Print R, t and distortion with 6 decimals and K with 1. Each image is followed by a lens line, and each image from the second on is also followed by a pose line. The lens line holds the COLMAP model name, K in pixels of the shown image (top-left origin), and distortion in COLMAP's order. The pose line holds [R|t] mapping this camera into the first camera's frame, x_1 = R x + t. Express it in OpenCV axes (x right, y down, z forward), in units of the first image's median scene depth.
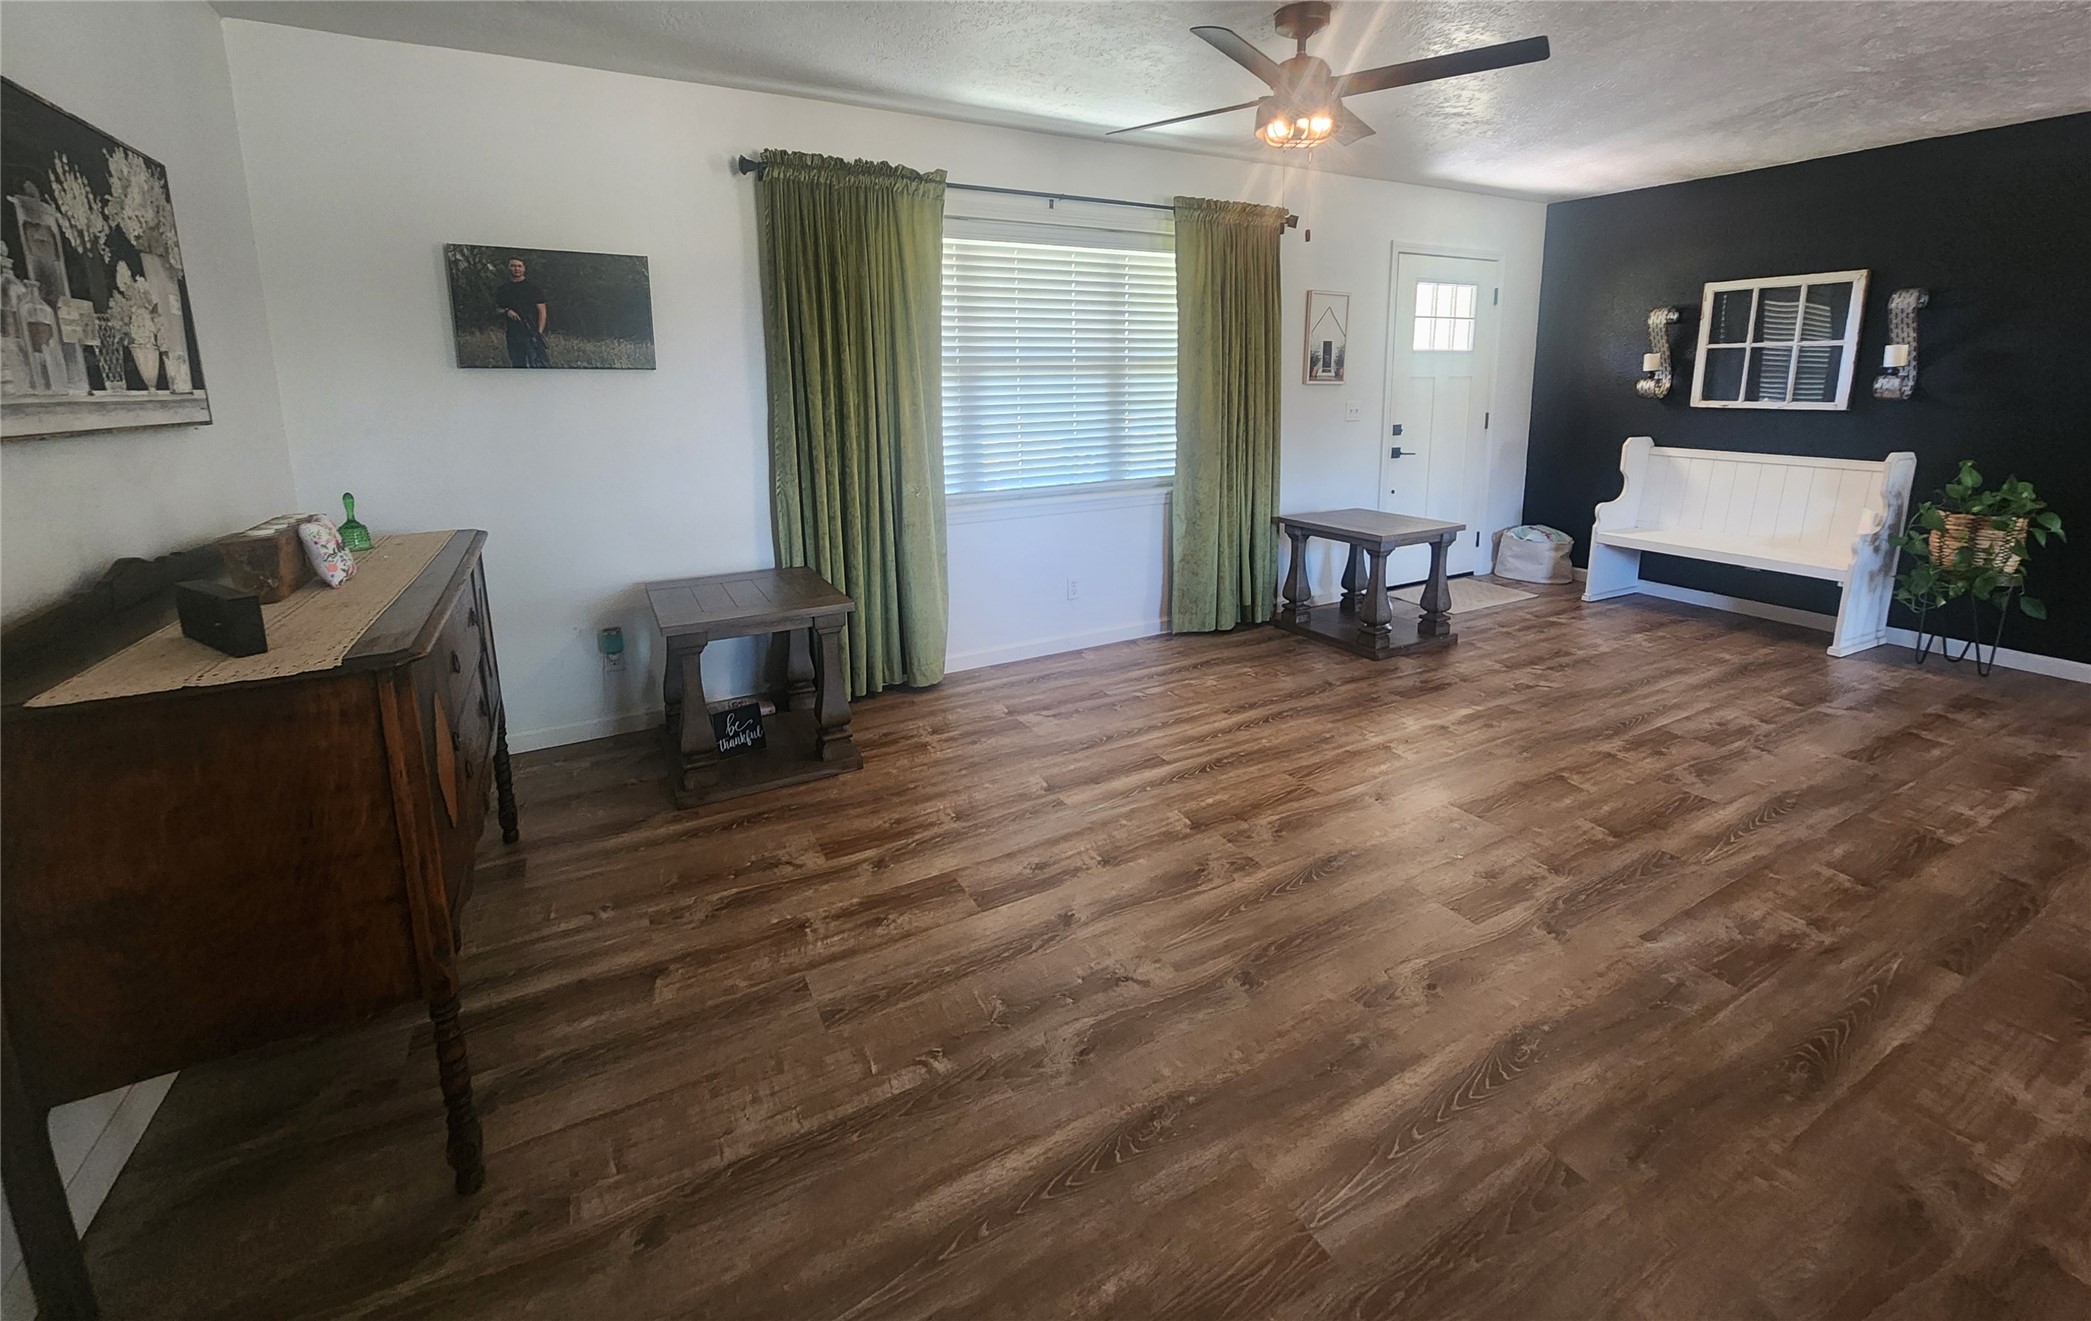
lens RADIAL K [[858.5, 0, 1051.9], [0, 858.5, 533.3], [0, 0, 1]] dist [-0.001277, -0.000414]
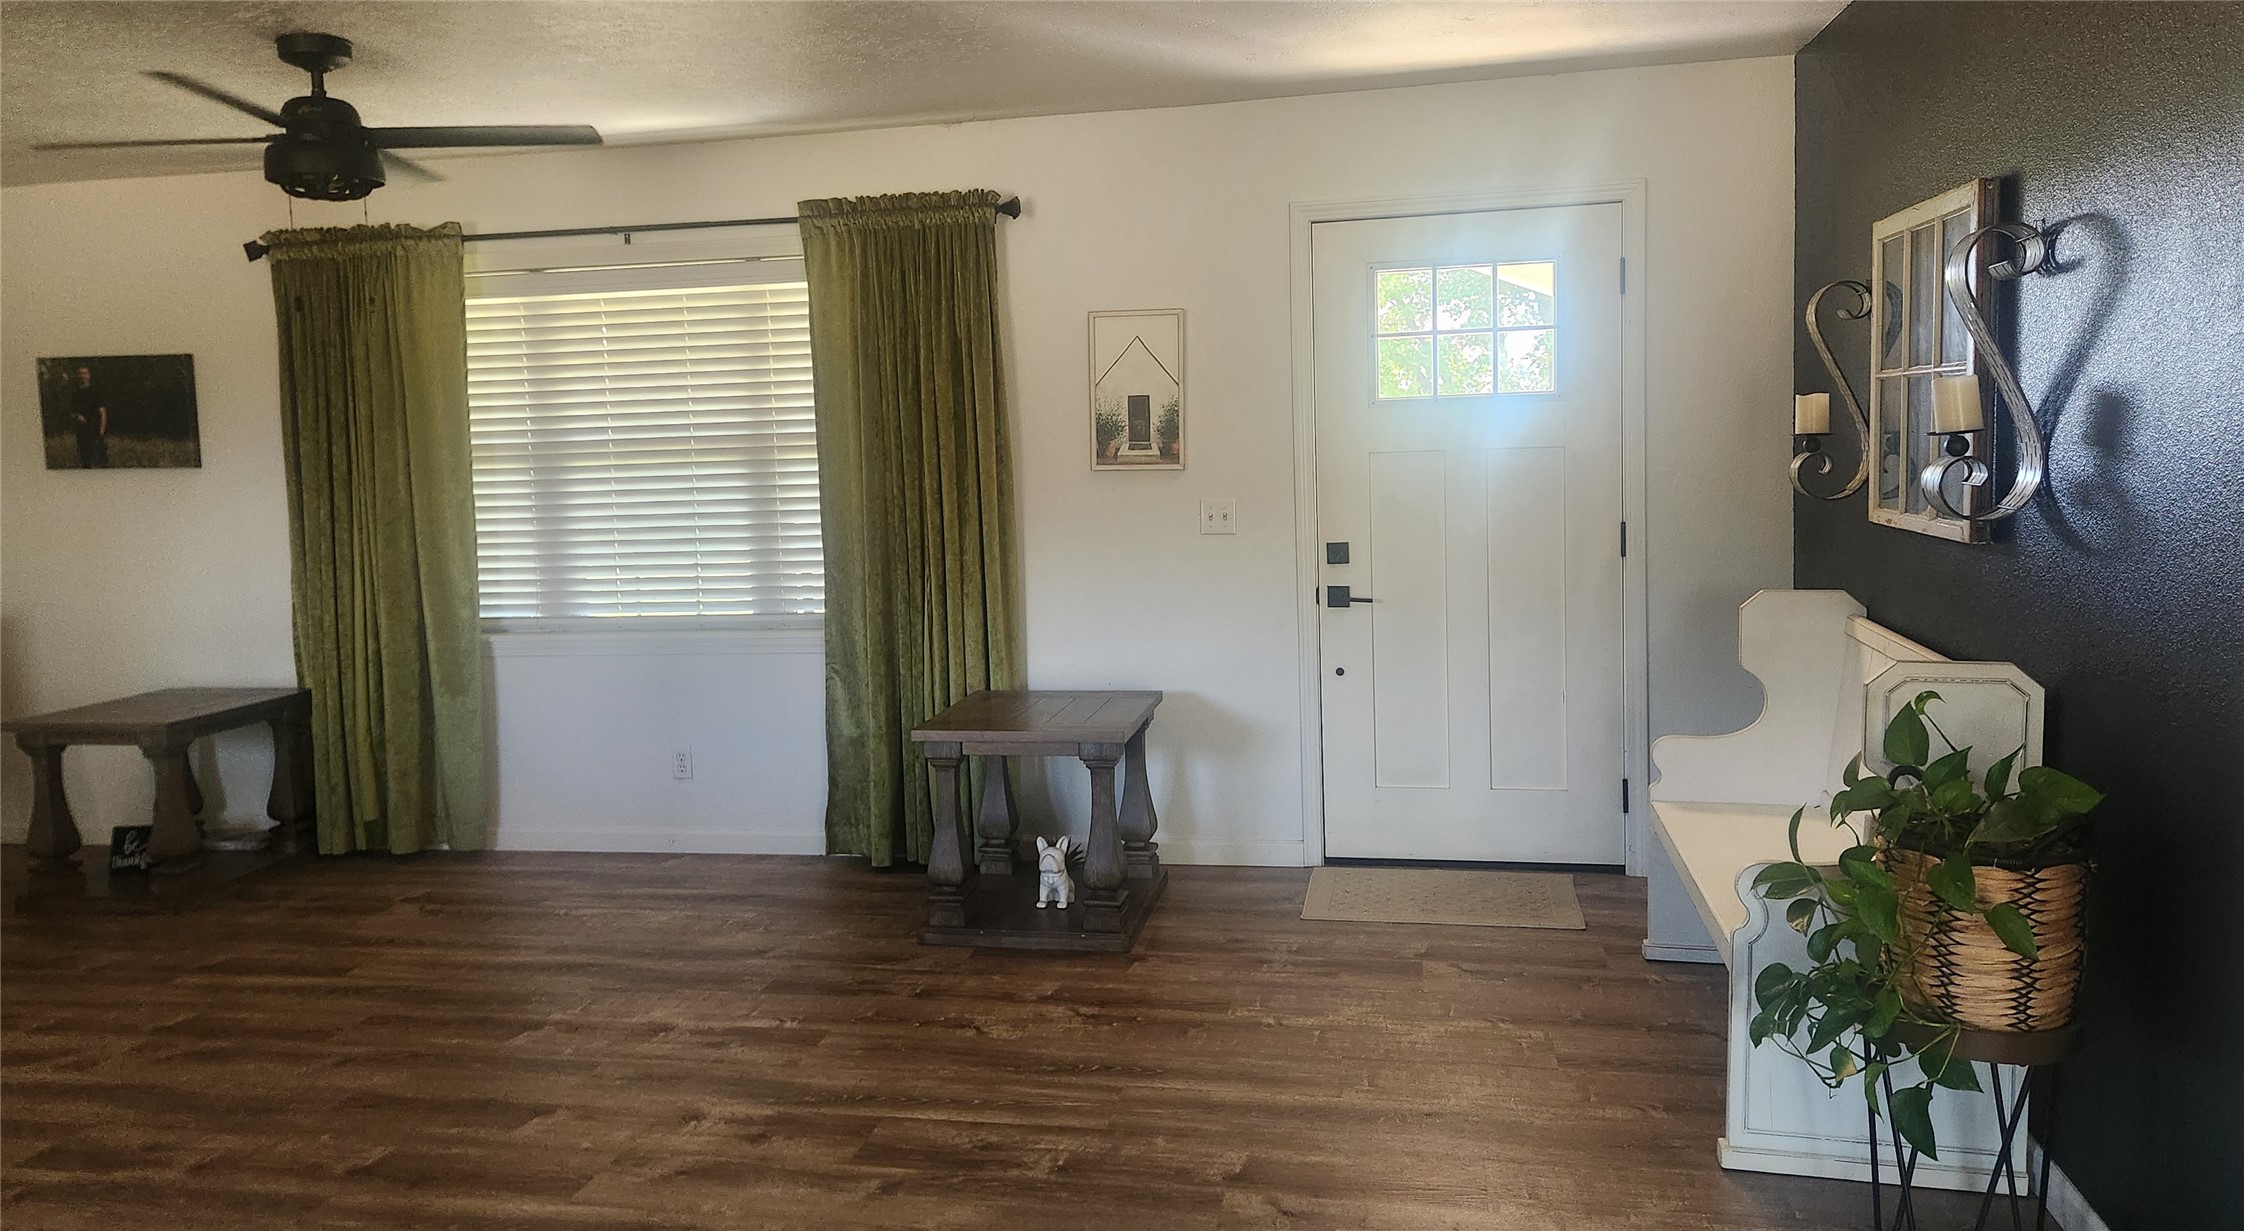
lens RADIAL K [[1576.4, 0, 1091.8], [0, 1576.4, 570.5], [0, 0, 1]] dist [0.092211, -0.077646]
pose [[0.758715, 0.041500, -0.650099, 1.670004], [-0.091060, 0.994927, -0.042761, -0.101537], [0.645027, 0.091642, 0.758645, 0.326298]]
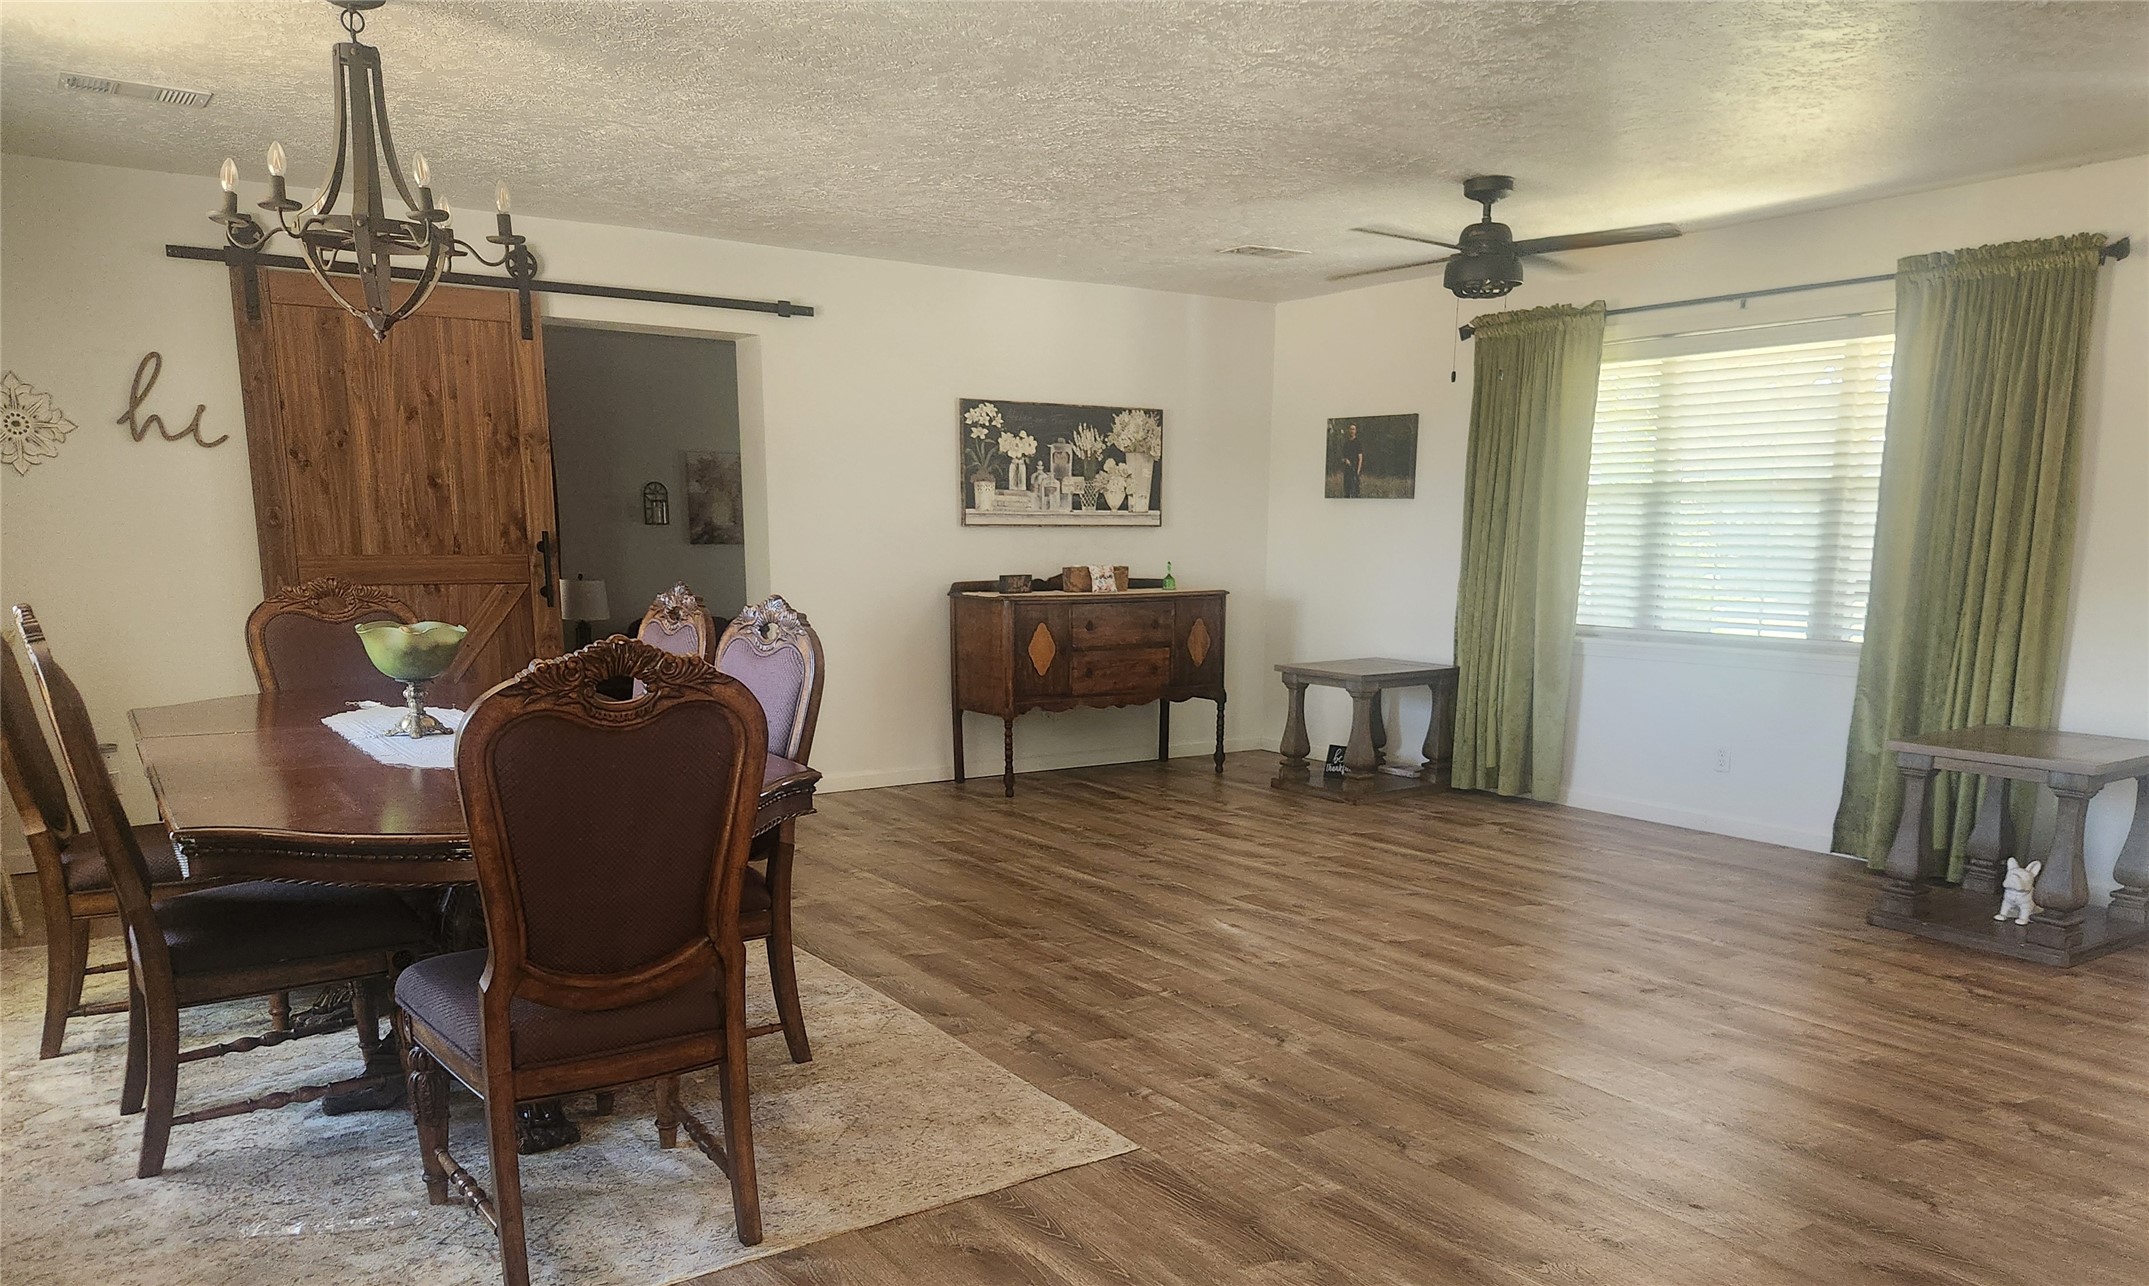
lens RADIAL K [[1519.8, 0, 1093.2], [0, 1519.8, 837.1], [0, 0, 1]] dist [0.076526, -0.068184]
pose [[0.102664, 0.218324, -0.970461, 2.151734], [-0.177044, 0.964049, 0.198152, -0.076263], [0.978834, 0.151471, 0.137626, 0.305689]]
